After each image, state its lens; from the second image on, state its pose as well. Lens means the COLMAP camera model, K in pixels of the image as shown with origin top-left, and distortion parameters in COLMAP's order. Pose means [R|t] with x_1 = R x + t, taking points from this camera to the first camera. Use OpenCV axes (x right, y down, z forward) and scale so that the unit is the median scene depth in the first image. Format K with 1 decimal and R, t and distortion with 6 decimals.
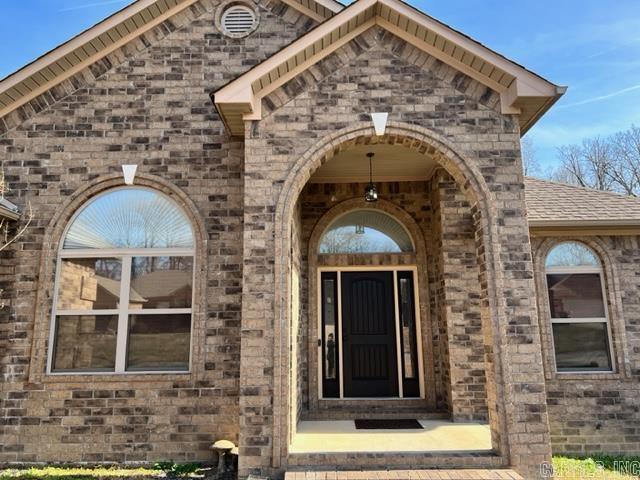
lens RADIAL K [[480.2, 0, 320.3], [0, 480.2, 264.0], [0, 0, 1]] dist [0.054252, -0.001469]
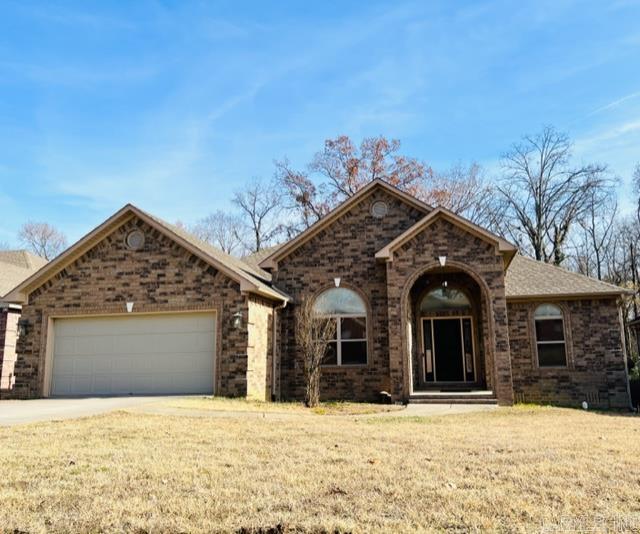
lens RADIAL K [[621.8, 0, 320.0], [0, 621.8, 267.0], [0, 0, 1]] dist [0.098671, -0.003152]
pose [[0.979601, -0.038612, -0.197207, 0.132764], [0.035372, 0.999176, -0.019927, -0.215397], [0.197814, 0.012545, 0.980159, -2.115834]]
